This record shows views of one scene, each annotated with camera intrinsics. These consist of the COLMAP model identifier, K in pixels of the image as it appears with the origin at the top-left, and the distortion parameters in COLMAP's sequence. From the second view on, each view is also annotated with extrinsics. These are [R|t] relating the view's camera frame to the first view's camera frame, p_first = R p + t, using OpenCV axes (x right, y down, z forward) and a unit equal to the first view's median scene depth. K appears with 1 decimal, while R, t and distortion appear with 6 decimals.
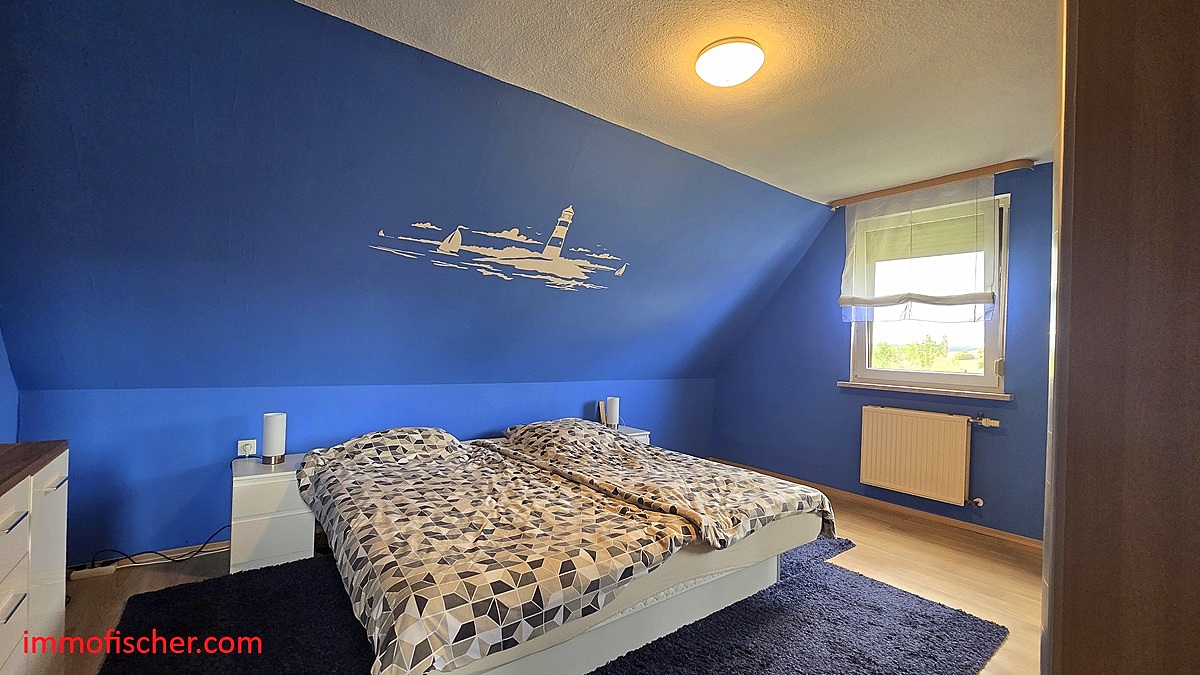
lens RADIAL K [[489.3, 0, 599.7], [0, 489.3, 339.6], [0, 0, 1]] dist [-0.001797, -0.000238]
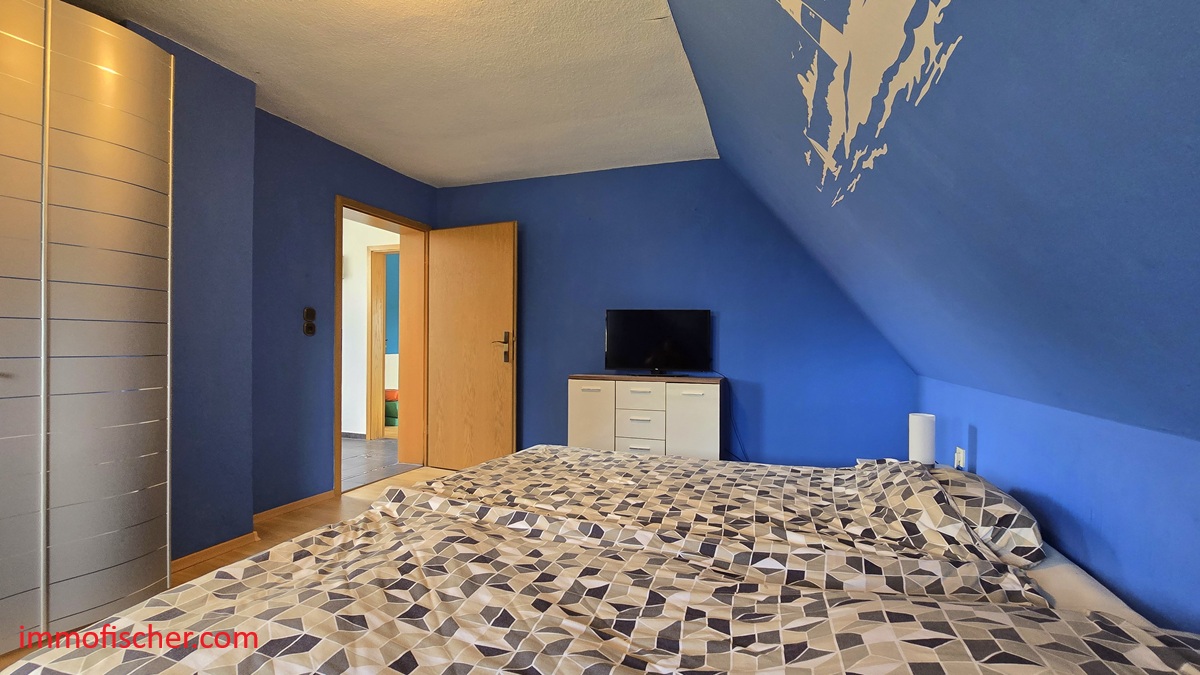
lens RADIAL K [[489.3, 0, 596.9], [0, 489.3, 340.4], [0, 0, 1]] dist [-0.001797, -0.000238]
pose [[-0.846481, -0.039040, -0.530985, 0.286216], [-0.027079, 0.999174, -0.030293, 0.069194], [0.531730, -0.011264, -0.846839, 1.489547]]
